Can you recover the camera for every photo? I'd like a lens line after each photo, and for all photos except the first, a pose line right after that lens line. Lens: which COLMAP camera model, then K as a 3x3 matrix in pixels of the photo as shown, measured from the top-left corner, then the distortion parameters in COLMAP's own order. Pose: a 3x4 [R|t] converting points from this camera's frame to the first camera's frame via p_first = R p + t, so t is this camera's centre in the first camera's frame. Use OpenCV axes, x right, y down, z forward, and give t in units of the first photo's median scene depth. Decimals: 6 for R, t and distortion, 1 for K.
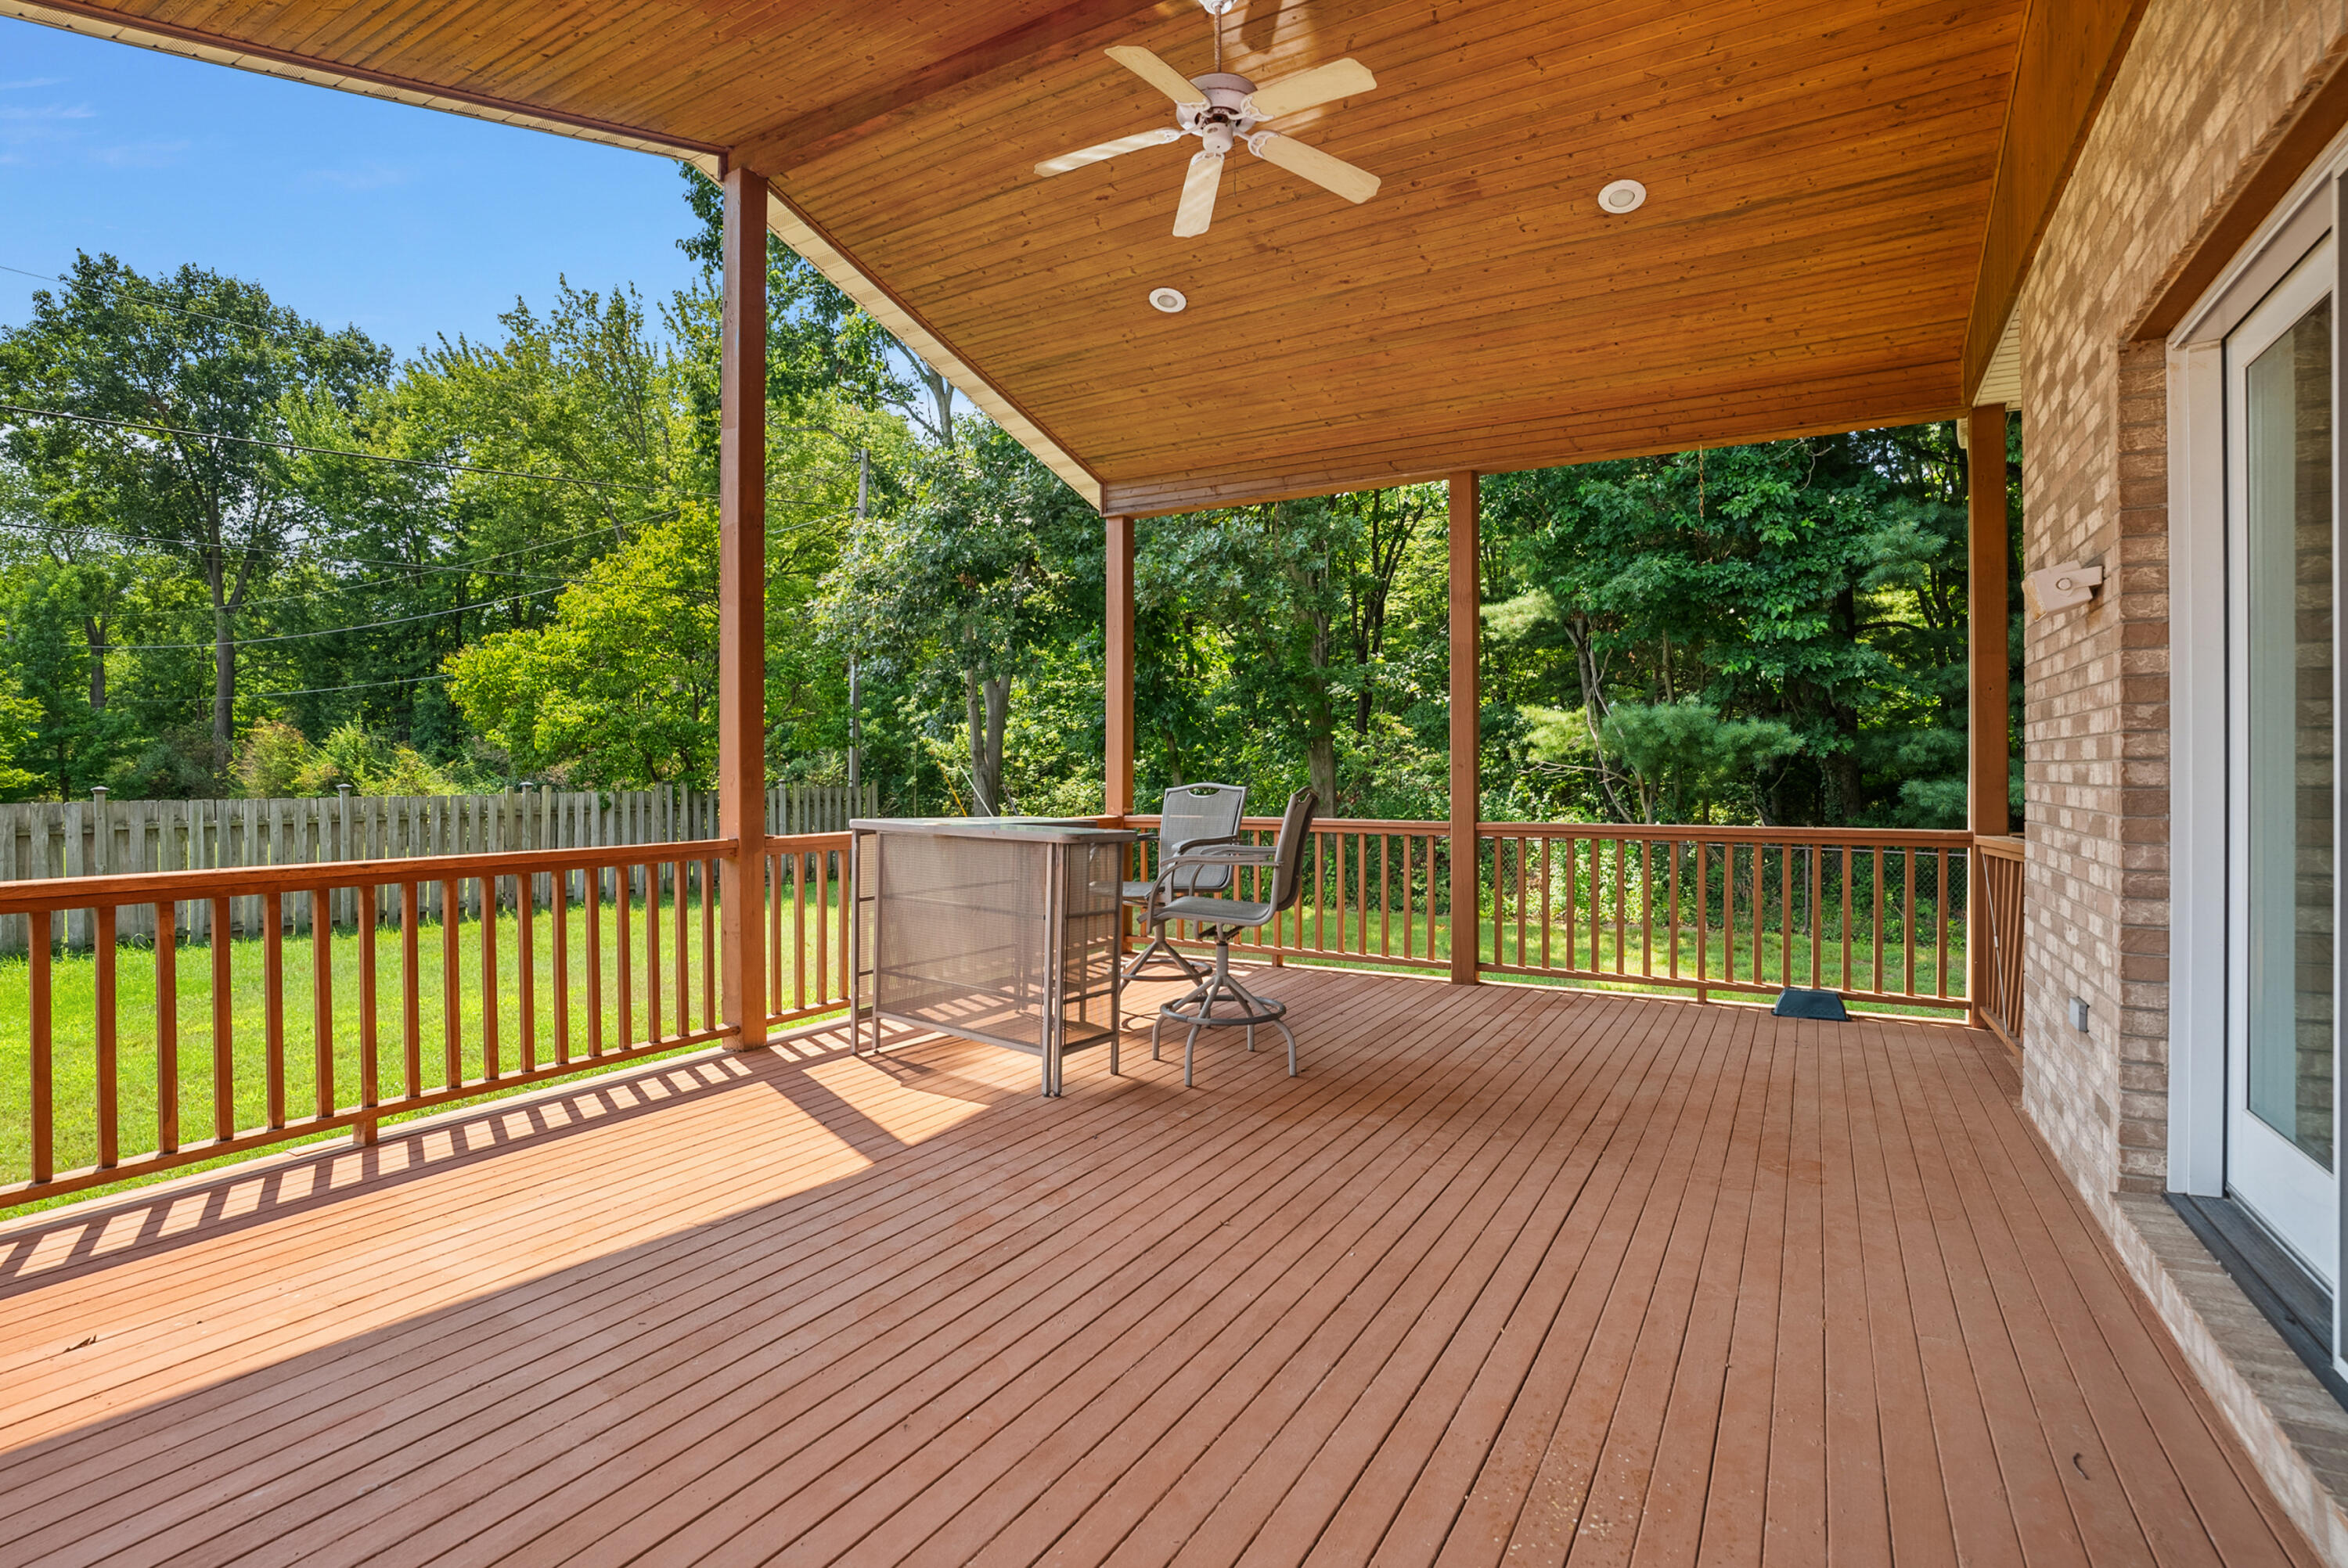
lens RADIAL K [[1131.4, 0, 1176.7], [0, 1131.4, 778.5], [0, 0, 1]] dist [-0.045053, 0.005993]
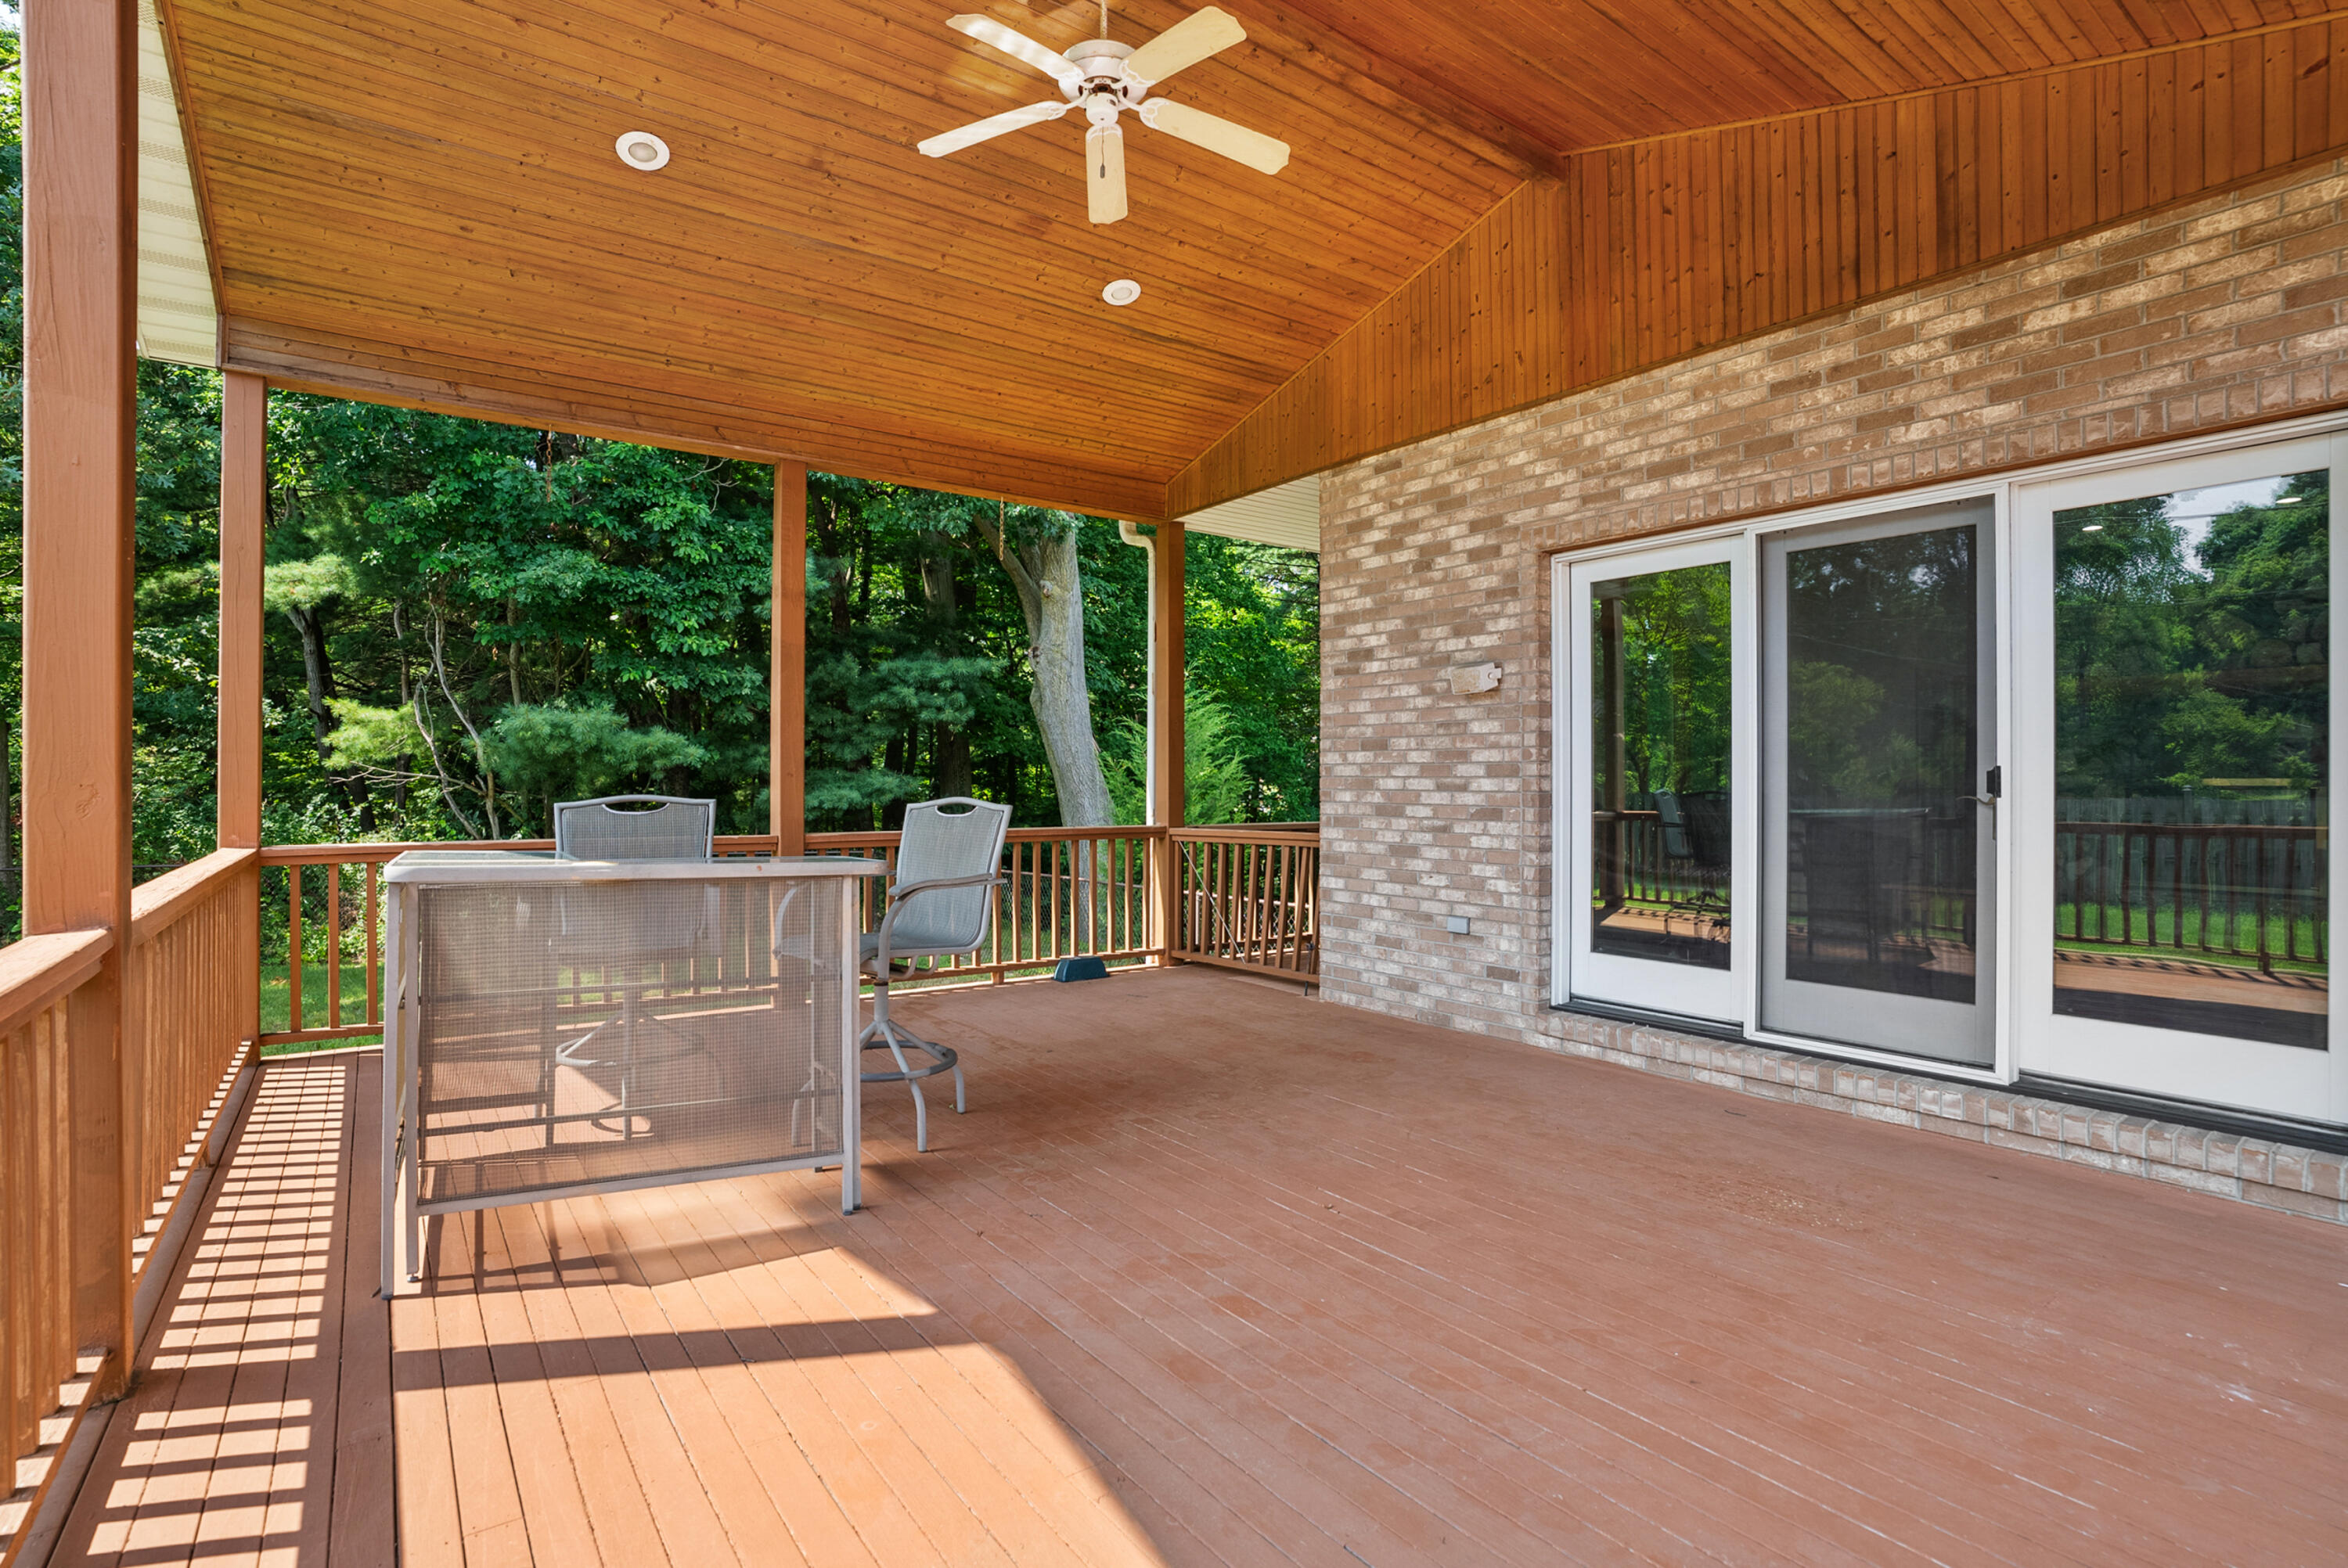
lens RADIAL K [[1131.4, 0, 1181.4], [0, 1131.4, 780.1], [0, 0, 1]] dist [-0.045053, 0.005993]
pose [[0.413669, 0.003482, 0.910421, -0.222897], [0.002248, 0.999986, -0.004846, -0.000801], [-0.910425, 0.004051, 0.413655, 0.155190]]
